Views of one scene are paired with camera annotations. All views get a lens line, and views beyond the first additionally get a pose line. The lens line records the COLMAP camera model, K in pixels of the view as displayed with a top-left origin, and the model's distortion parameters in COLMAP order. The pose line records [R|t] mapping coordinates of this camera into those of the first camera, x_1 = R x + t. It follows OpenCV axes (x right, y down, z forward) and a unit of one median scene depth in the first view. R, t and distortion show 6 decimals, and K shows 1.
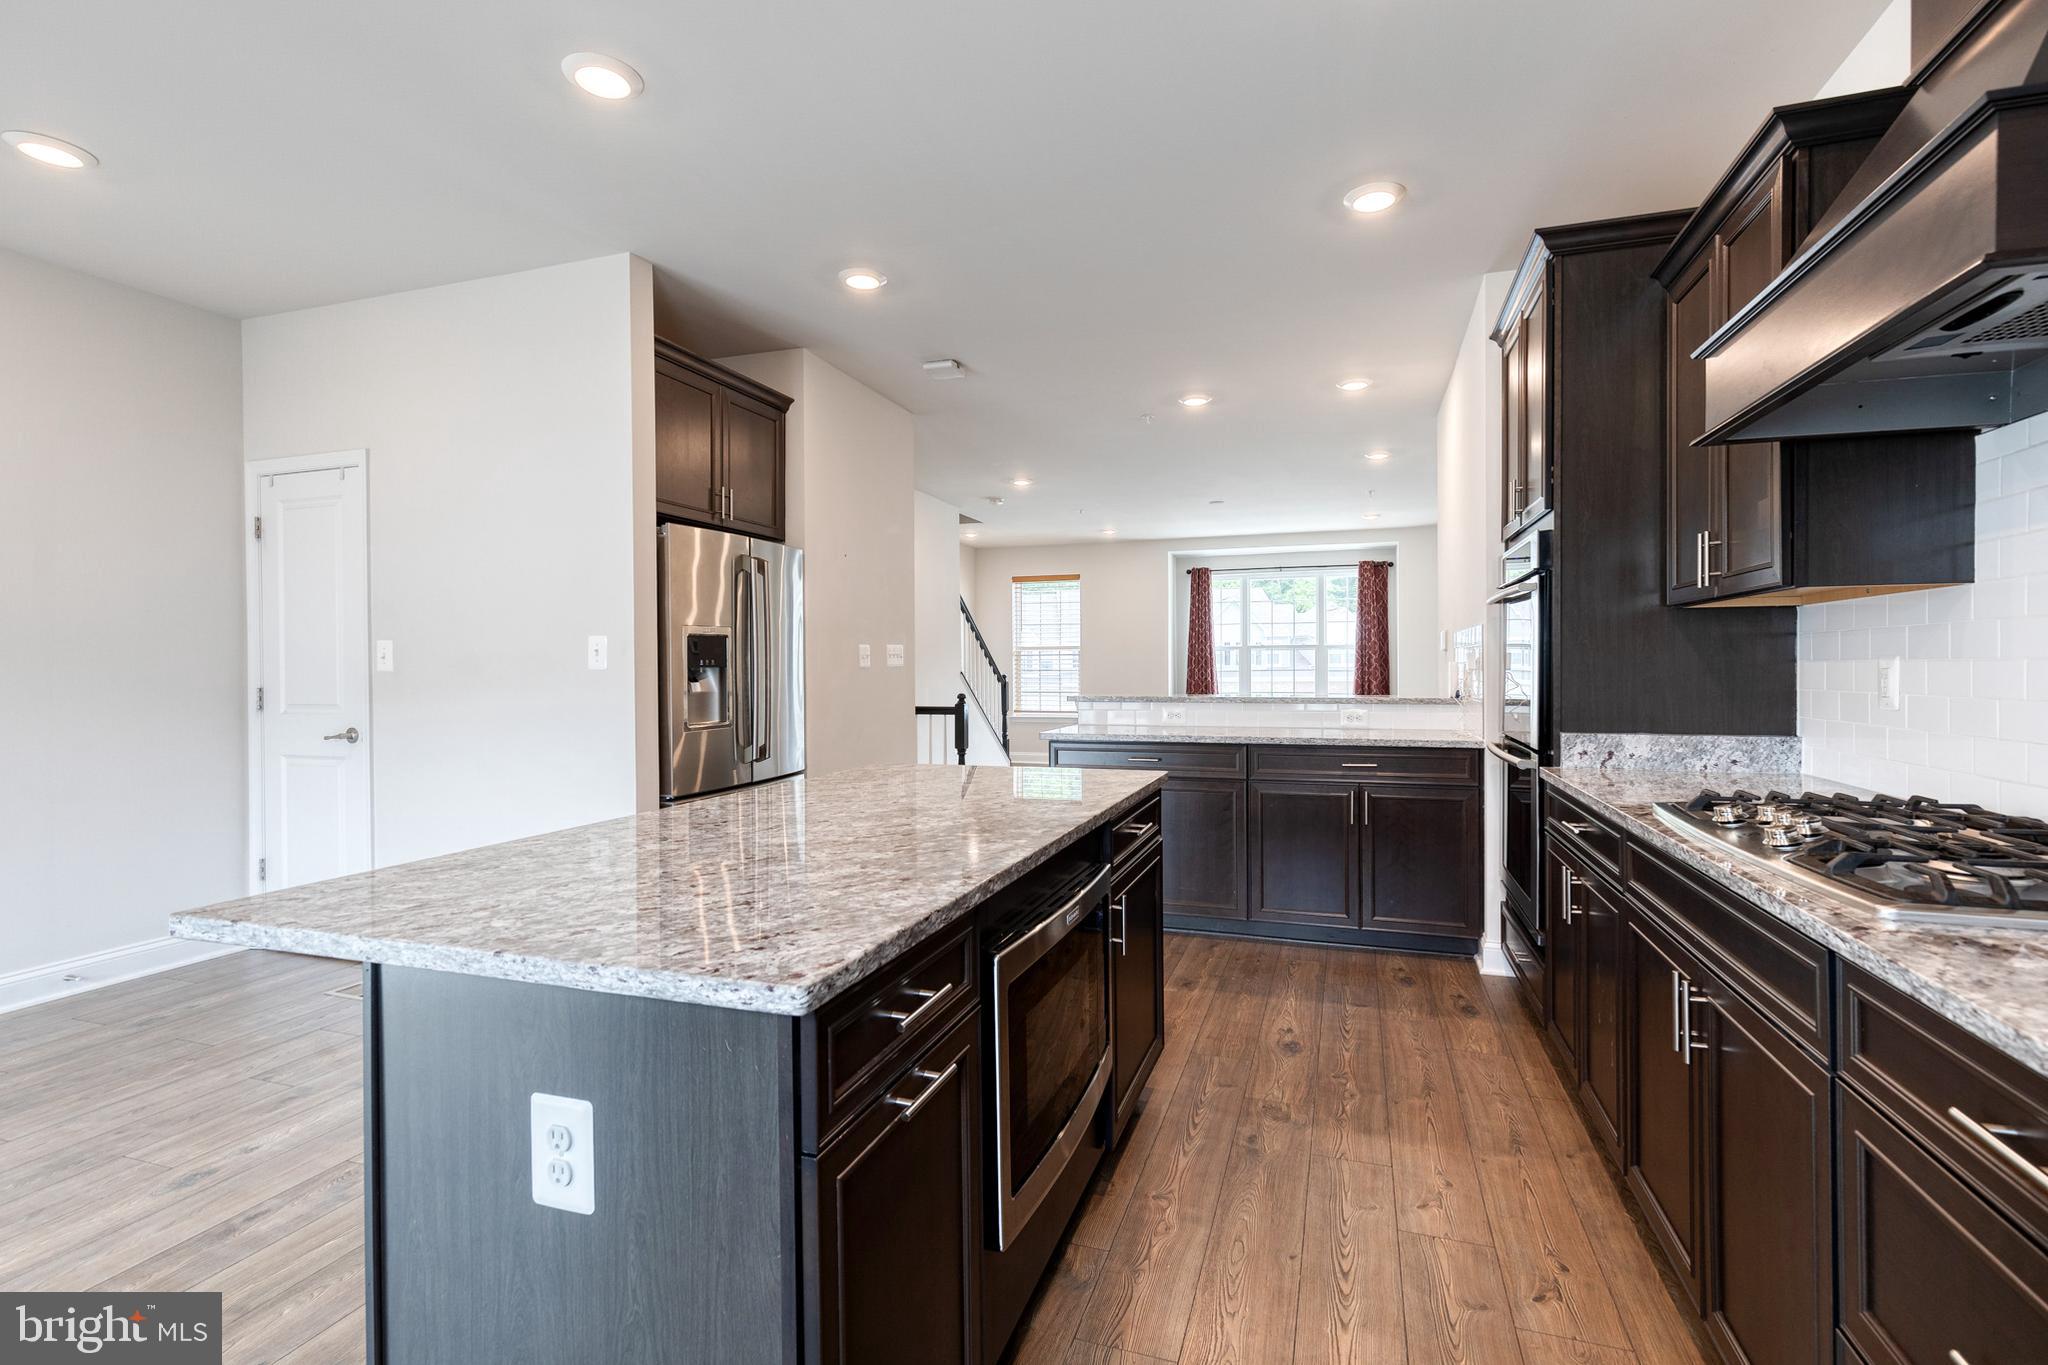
lens RADIAL K [[924.2, 0, 1034.6], [0, 924.2, 670.8], [0, 0, 1]] dist [0.008442, -0.001359]
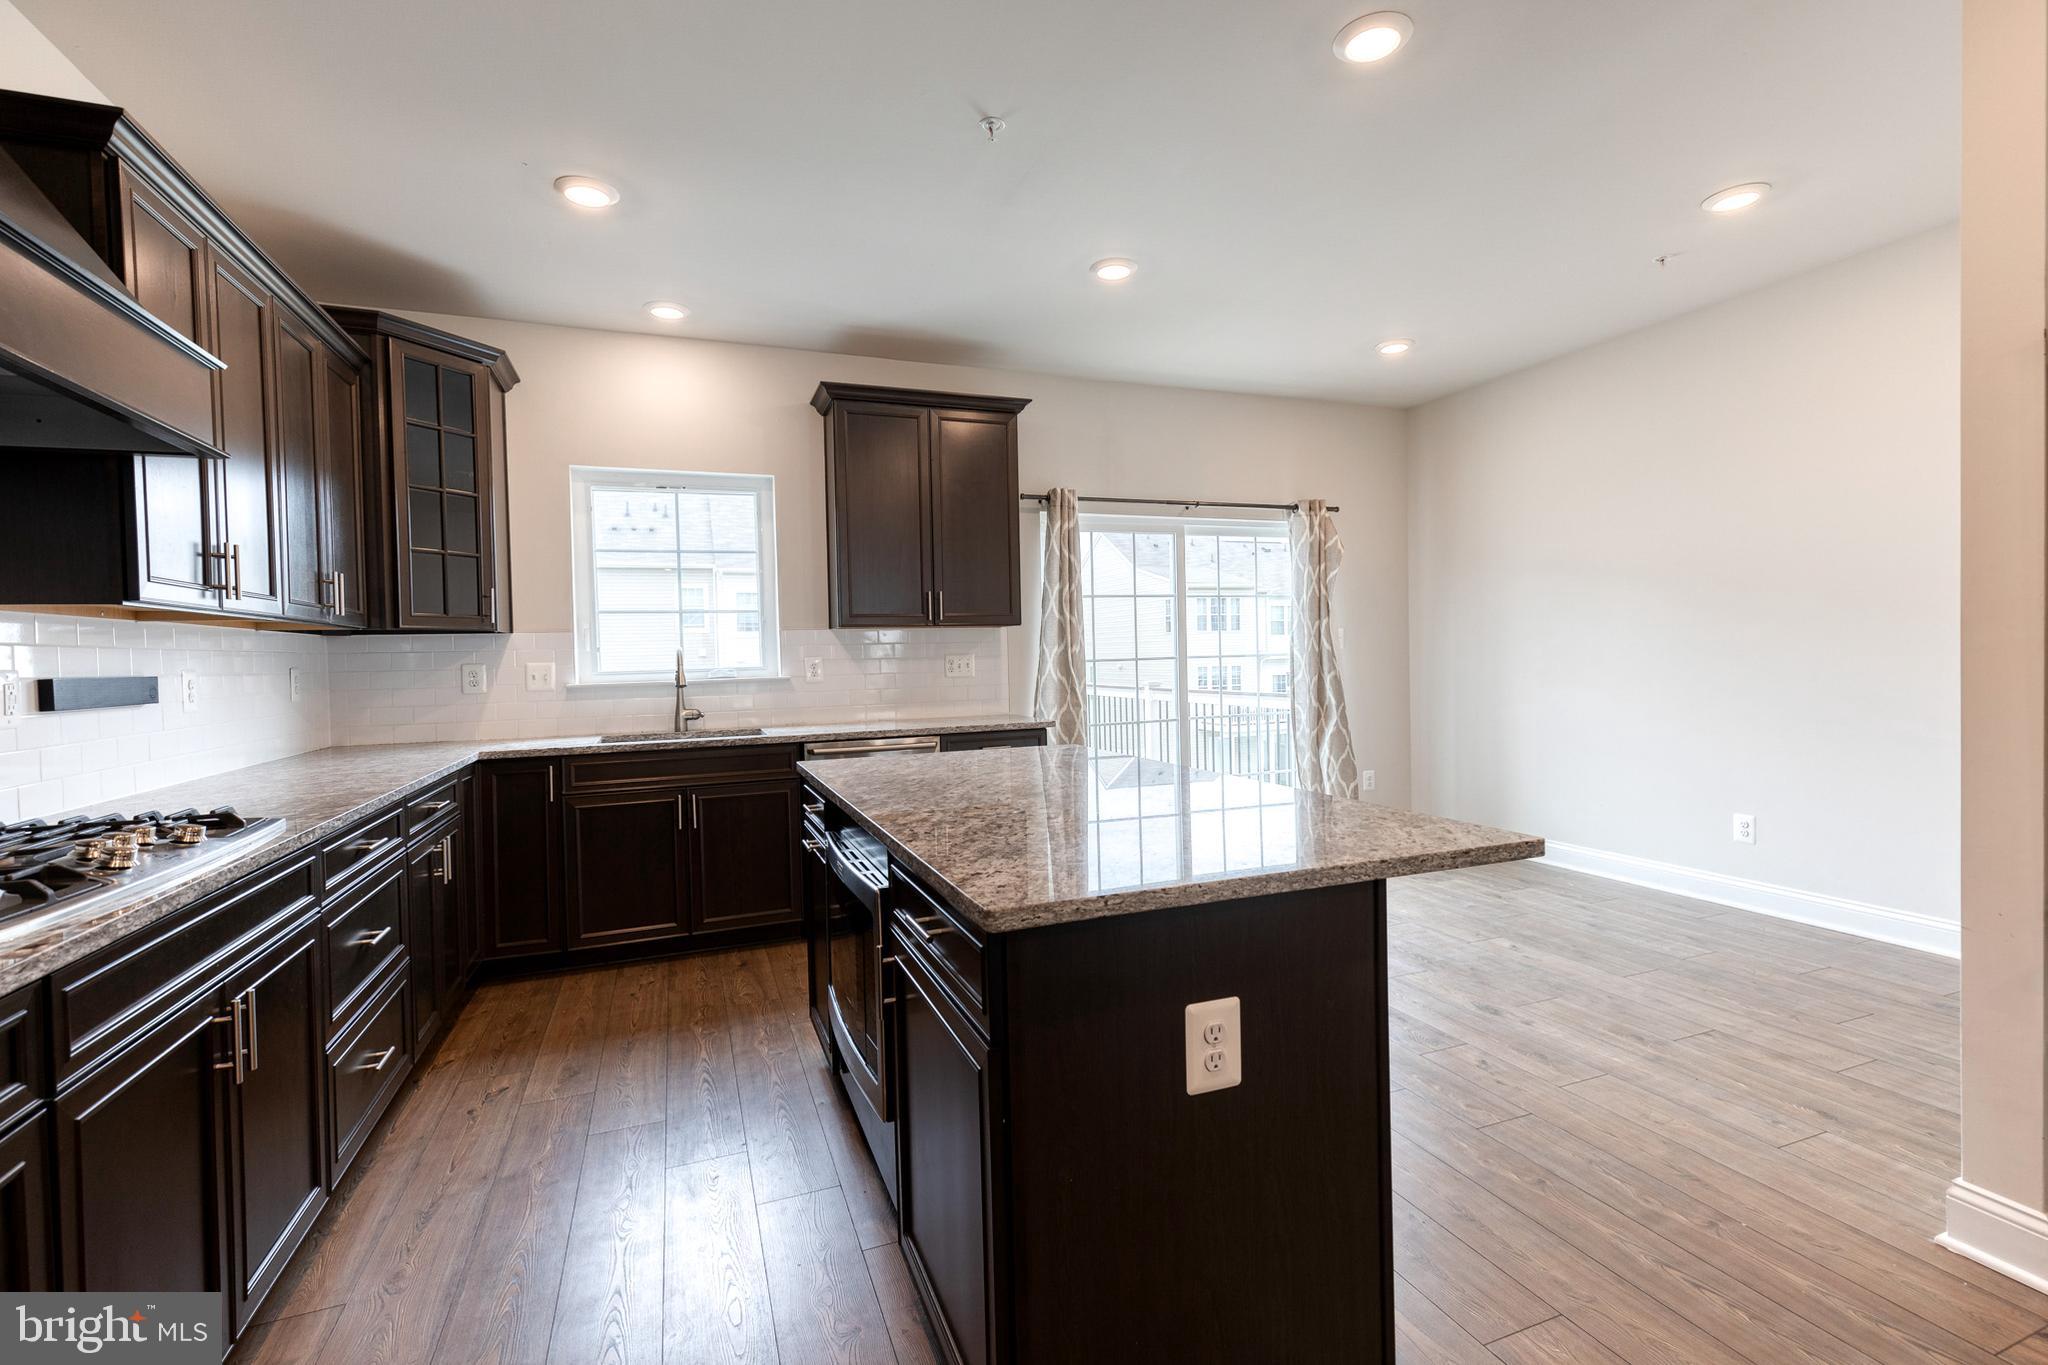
lens RADIAL K [[924.2, 0, 1046.7], [0, 924.2, 674.1], [0, 0, 1]] dist [0.008442, -0.001359]
pose [[-0.755645, 0.039588, -0.653784, 0.291761], [0.025508, 0.999193, 0.031022, -0.008075], [0.654484, 0.006765, -0.756045, 0.982697]]
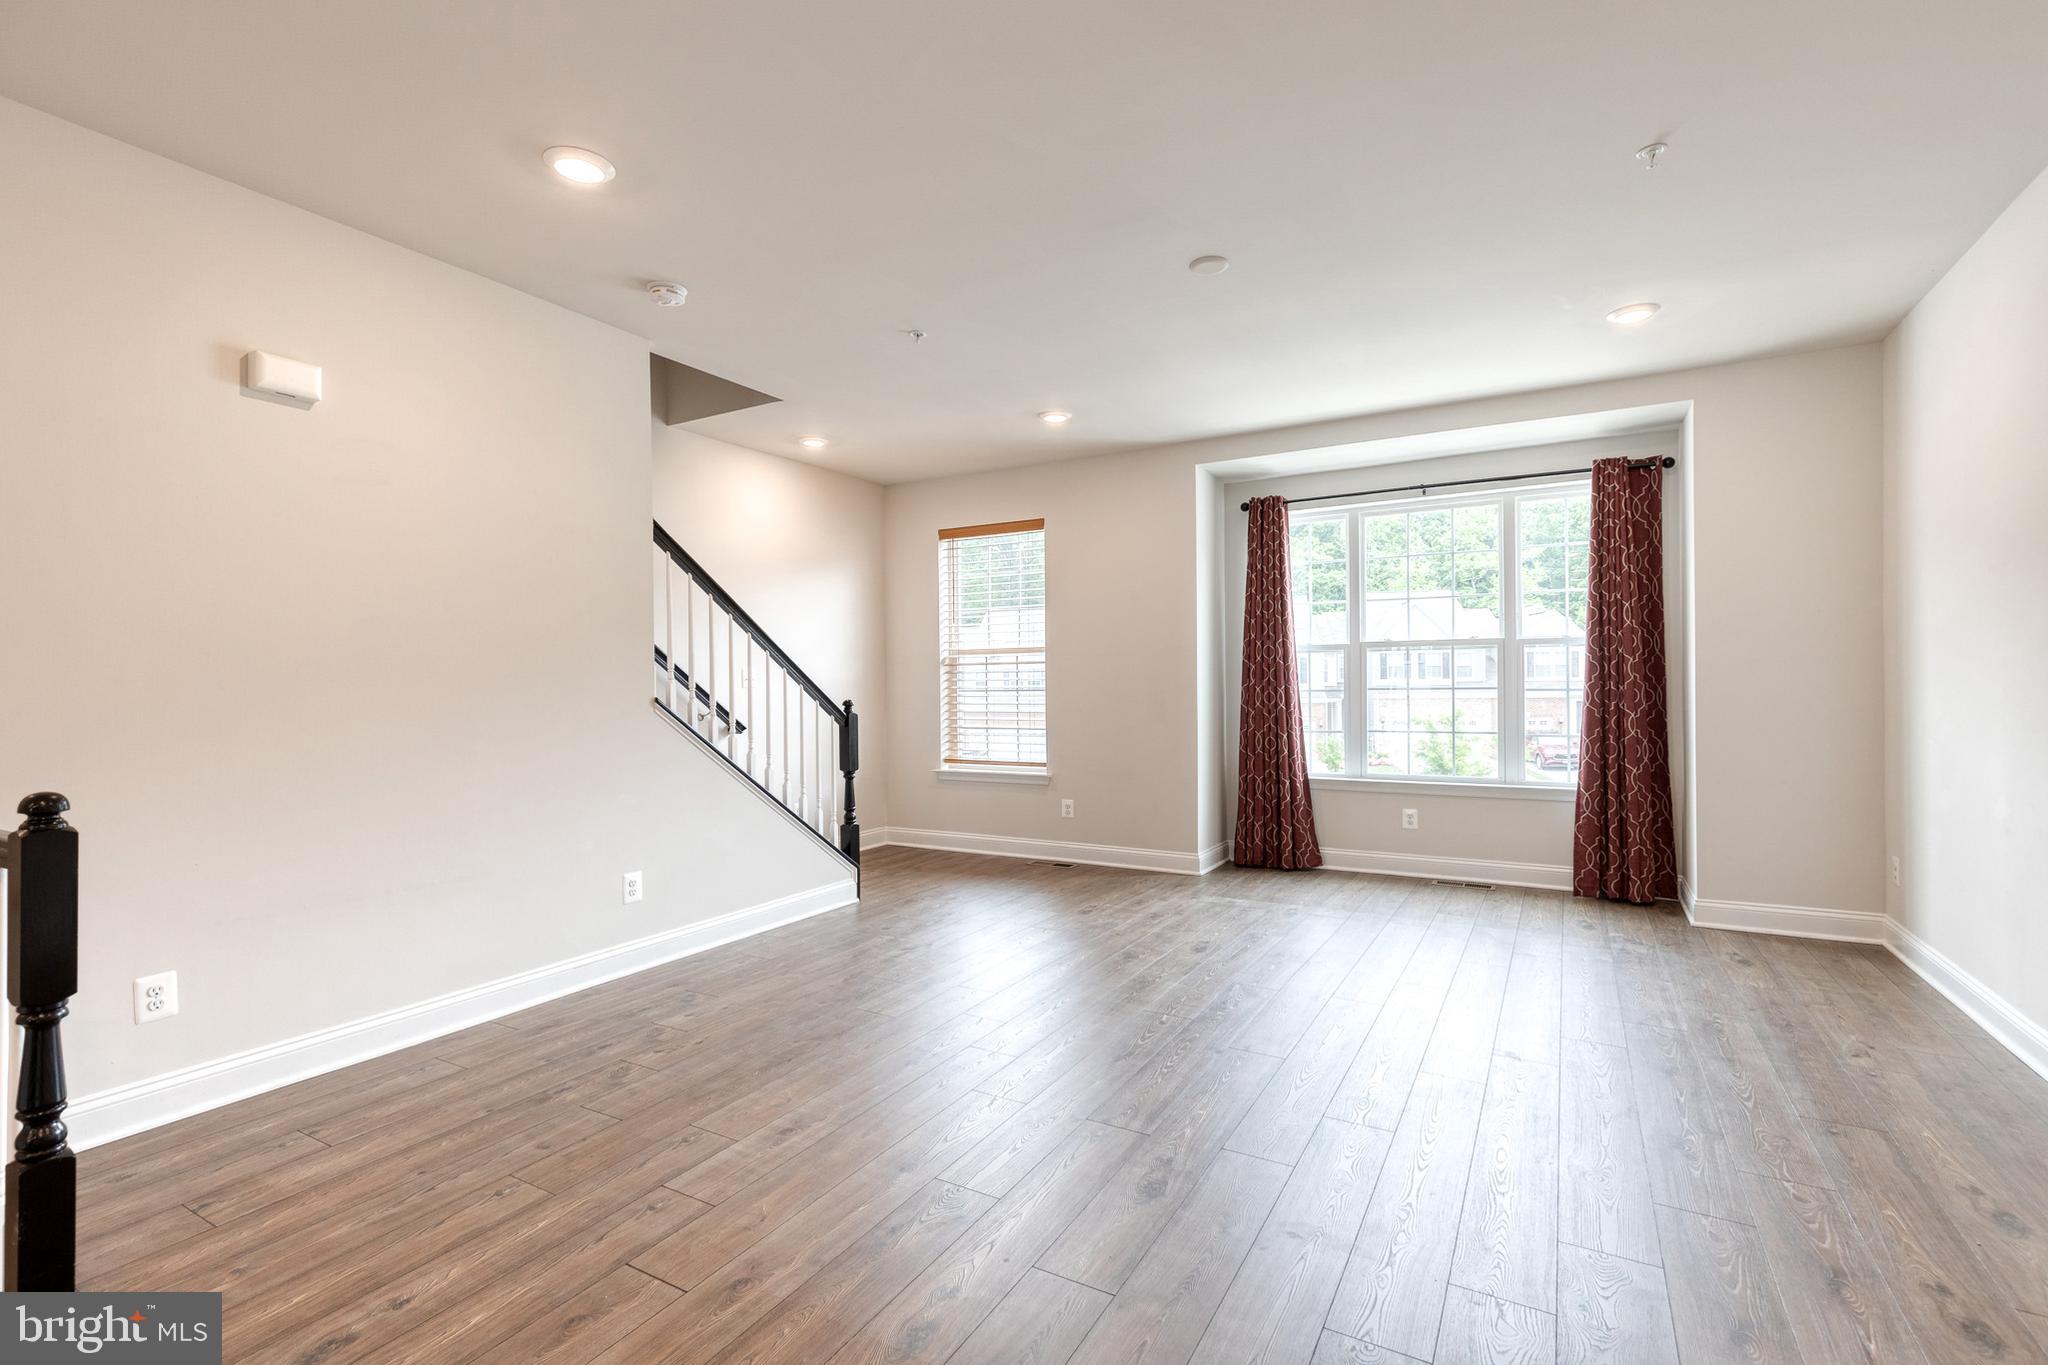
lens RADIAL K [[924.2, 0, 1040.0], [0, 924.2, 683.5], [0, 0, 1]] dist [0.008442, -0.001359]
pose [[0.983046, -0.003864, -0.183319, 0.461235], [0.003496, 0.999991, -0.002331, -0.009947], [0.183326, 0.001651, 0.983051, 1.399573]]
